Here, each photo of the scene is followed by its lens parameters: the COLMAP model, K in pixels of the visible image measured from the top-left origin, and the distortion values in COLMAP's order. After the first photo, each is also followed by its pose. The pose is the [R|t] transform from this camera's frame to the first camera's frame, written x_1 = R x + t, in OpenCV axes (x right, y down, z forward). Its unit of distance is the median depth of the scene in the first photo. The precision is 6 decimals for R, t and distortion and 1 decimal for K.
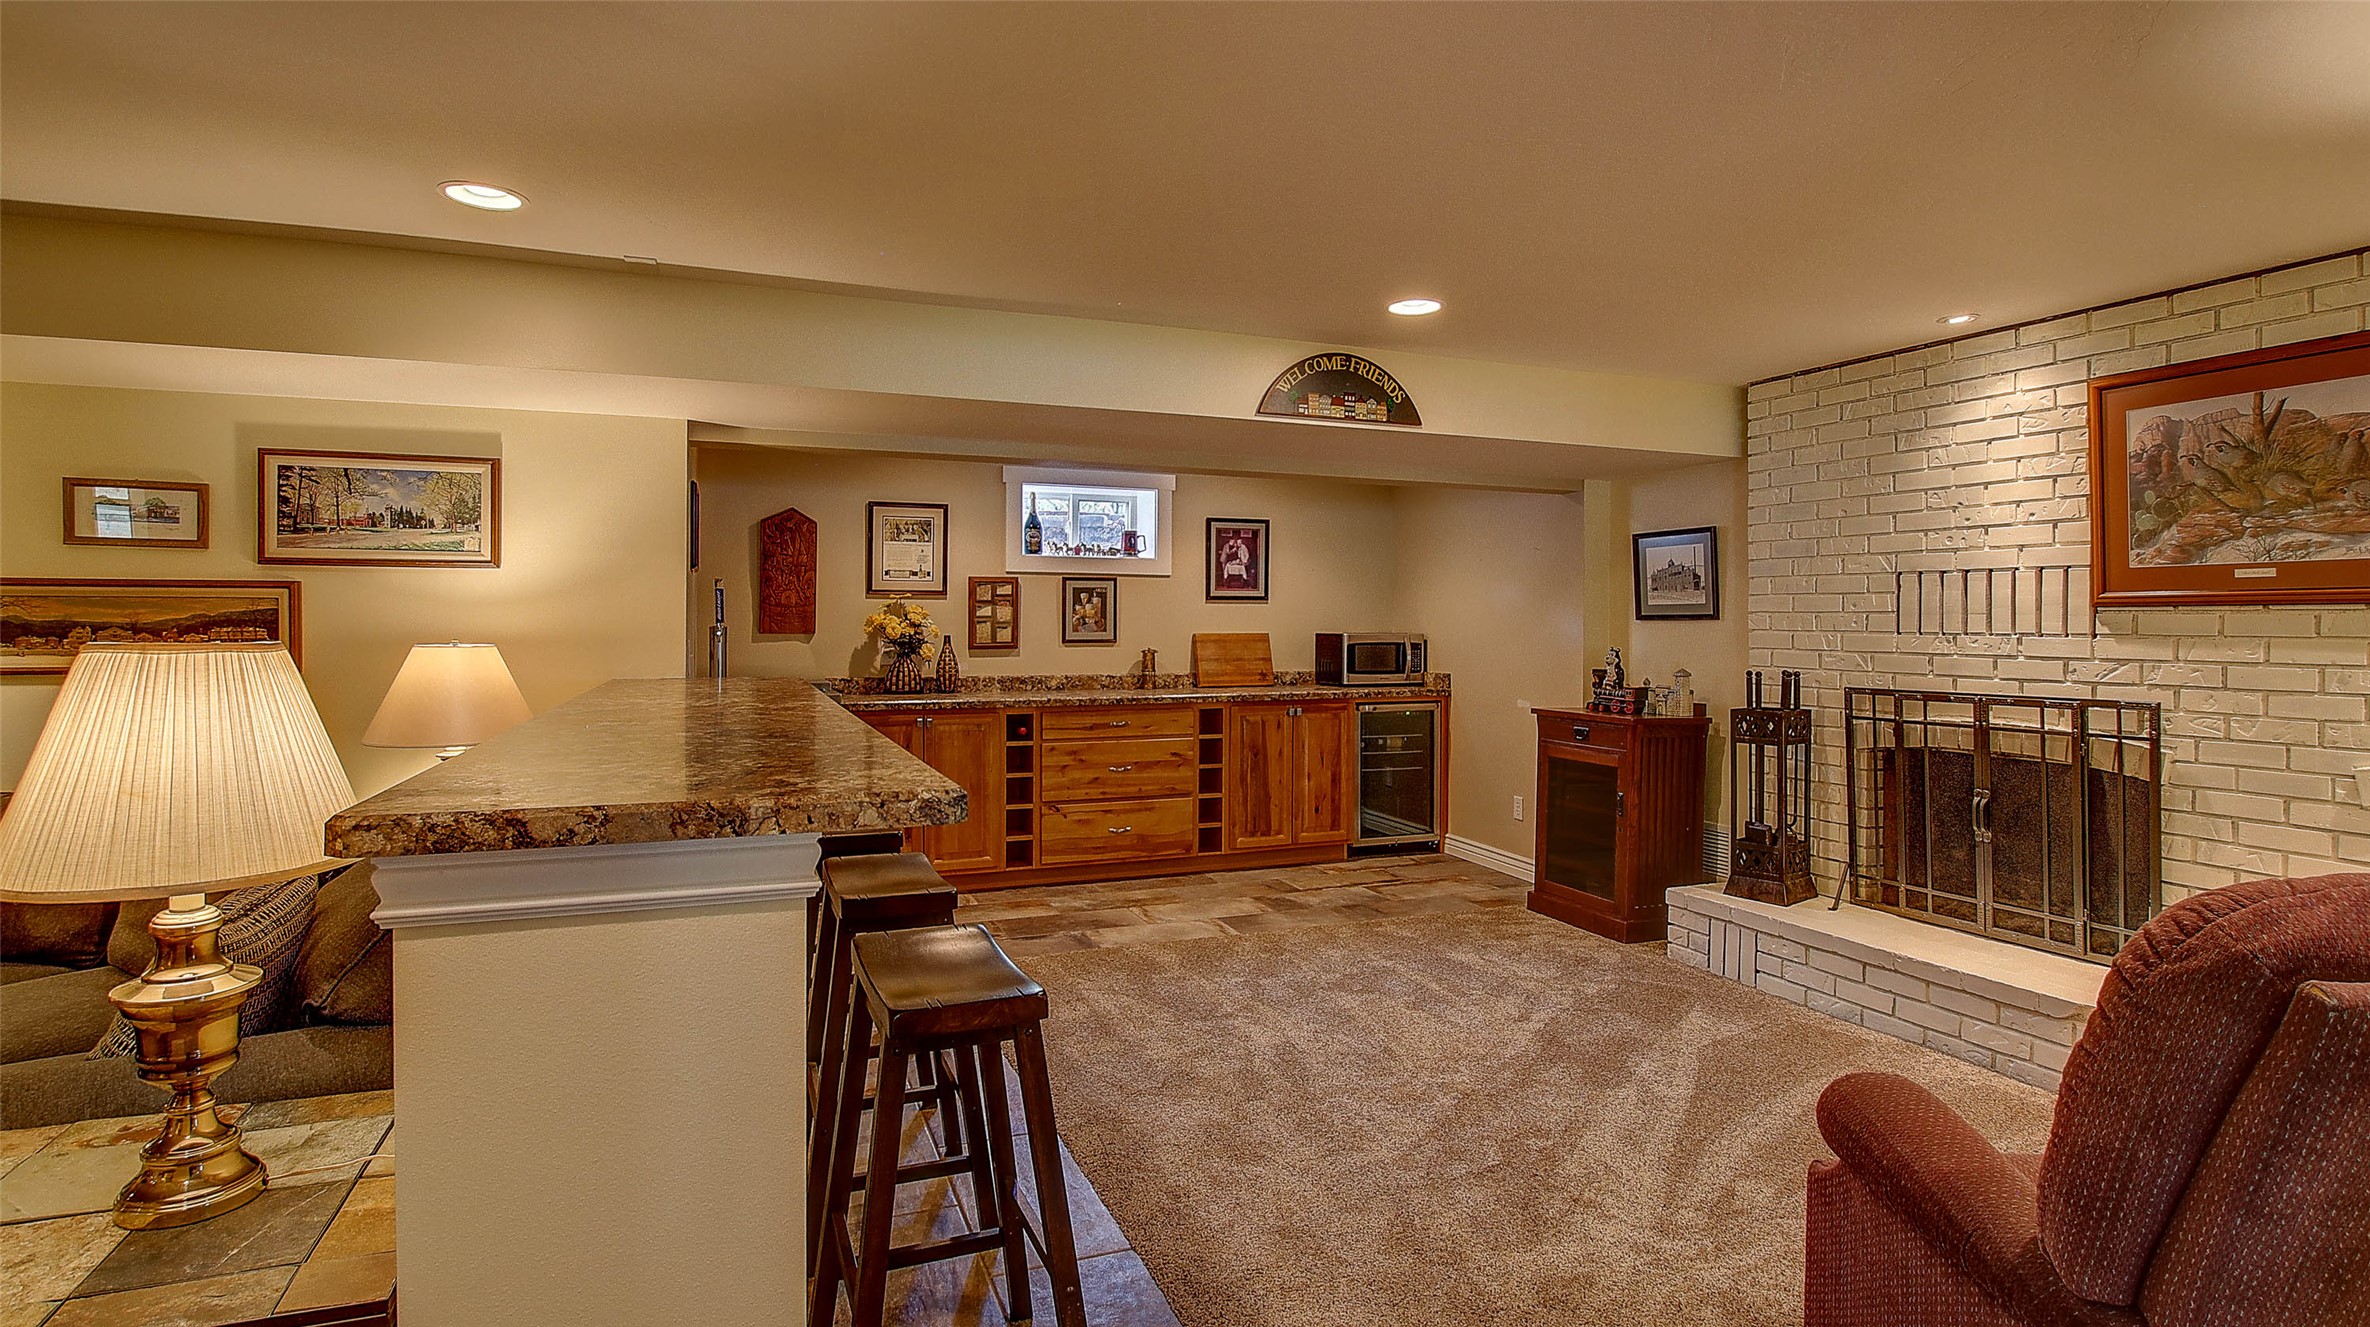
lens RADIAL K [[1141.6, 0, 1187.9], [0, 1141.6, 642.8], [0, 0, 1]] dist [-0.025534, 0.003155]
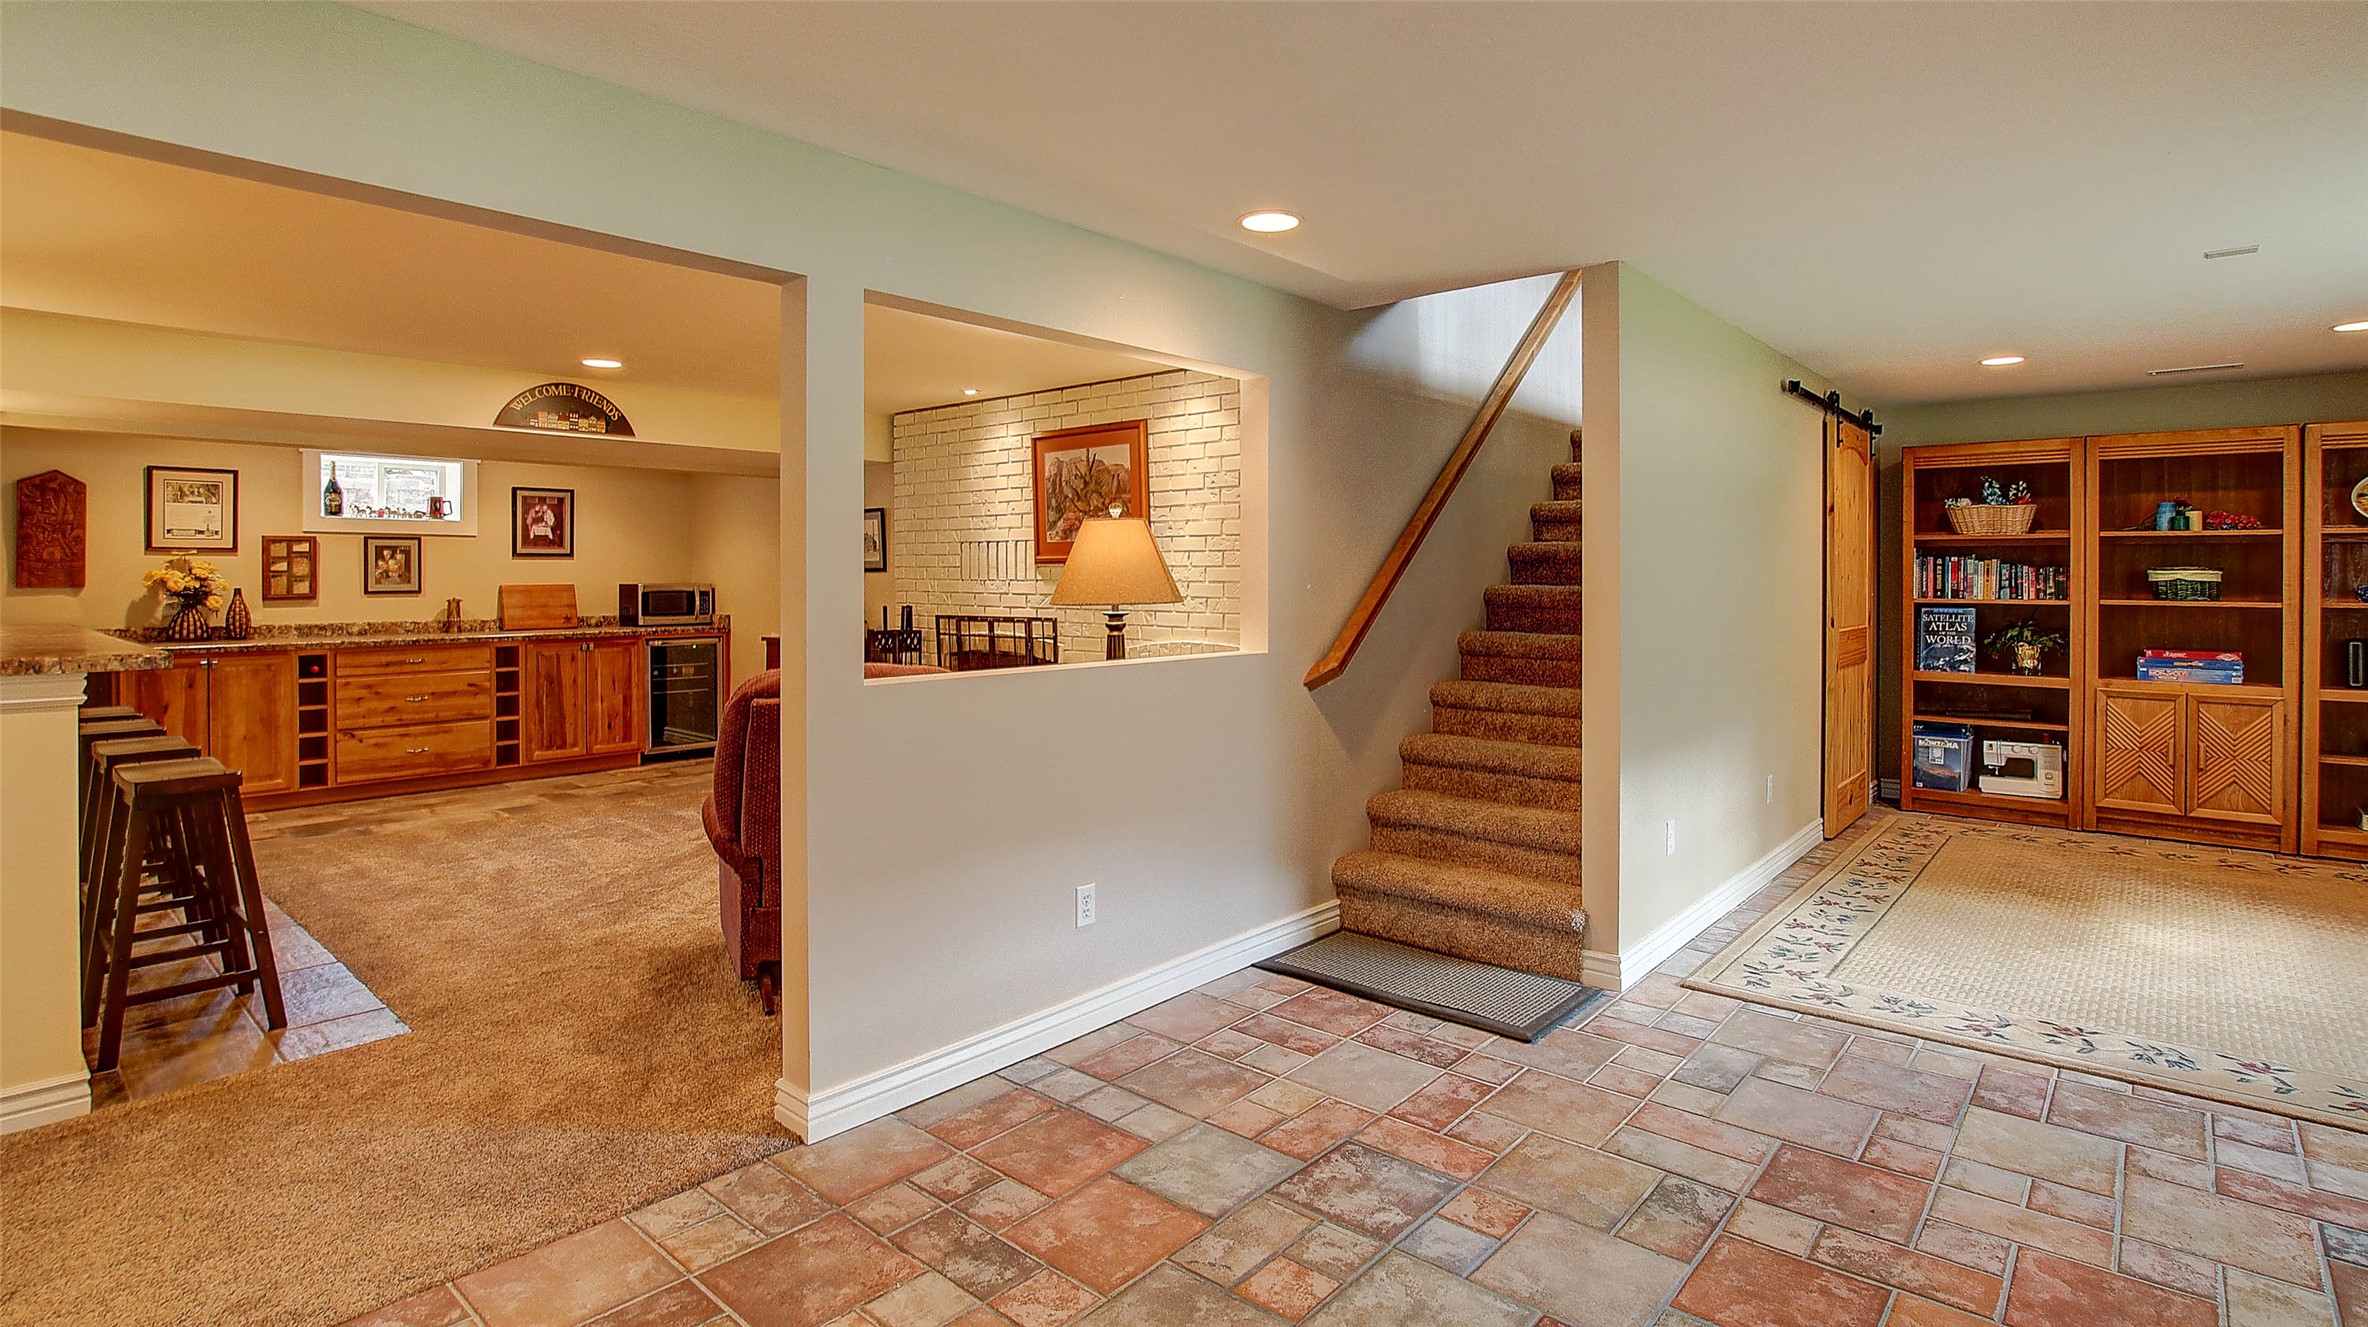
lens RADIAL K [[1140.6, 0, 1184.2], [0, 1140.6, 587.8], [0, 0, 1]] dist [-0.025534, 0.003155]
pose [[0.895782, -0.009186, 0.444399, 0.139397], [0.011822, 0.999925, -0.003159, 0.008299], [-0.444336, 0.008084, 0.895824, -0.420041]]
